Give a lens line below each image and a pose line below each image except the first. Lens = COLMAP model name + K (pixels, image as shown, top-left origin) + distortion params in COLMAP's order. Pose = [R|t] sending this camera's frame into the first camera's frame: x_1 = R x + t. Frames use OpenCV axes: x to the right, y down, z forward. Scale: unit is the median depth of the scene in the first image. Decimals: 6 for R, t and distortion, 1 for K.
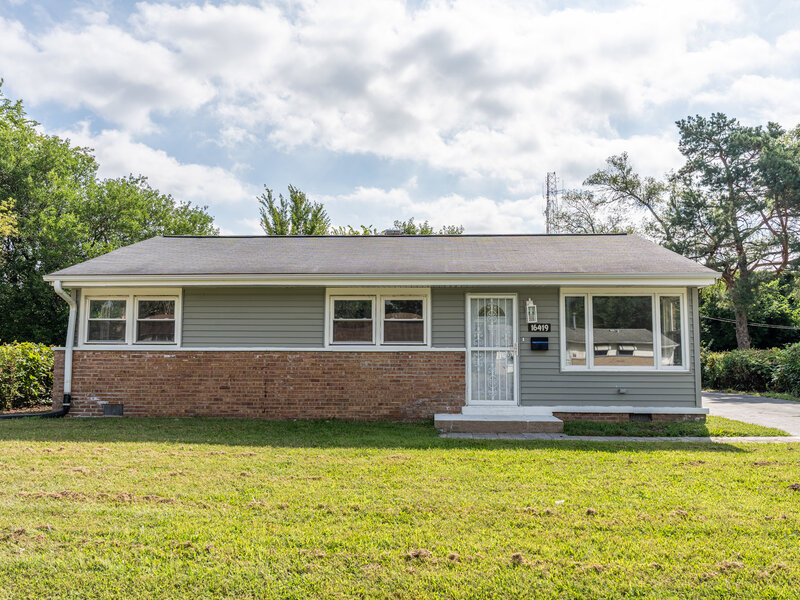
lens RADIAL K [[626.6, 0, 400.0], [0, 626.6, 300.0], [0, 0, 1]] dist [0.003668, -0.000857]
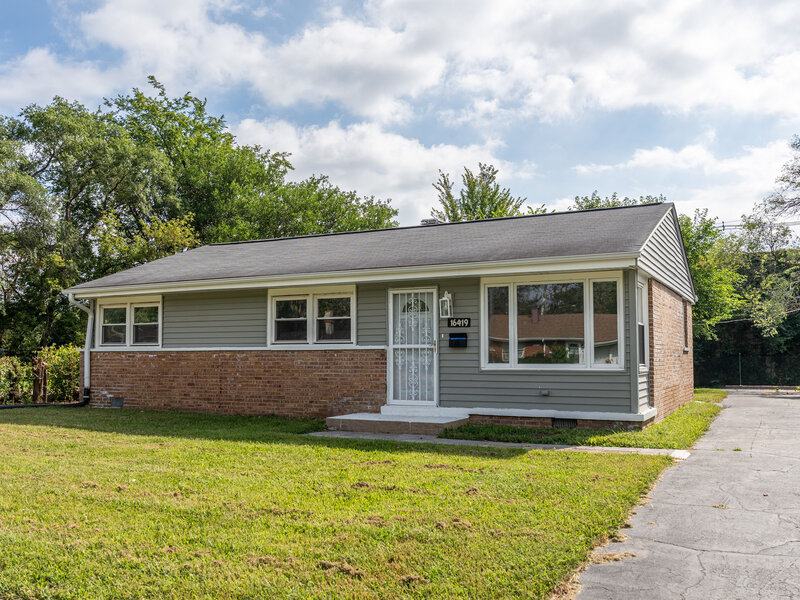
lens RADIAL K [[720.6, 0, 400.0], [0, 720.6, 300.0], [0, 0, 1]] dist [0.003847, -0.000231]
pose [[0.911281, -0.037684, -0.410057, 0.574872], [0.043300, 0.999052, 0.004414, 0.002476], [0.409502, -0.021778, 0.912049, -0.000251]]
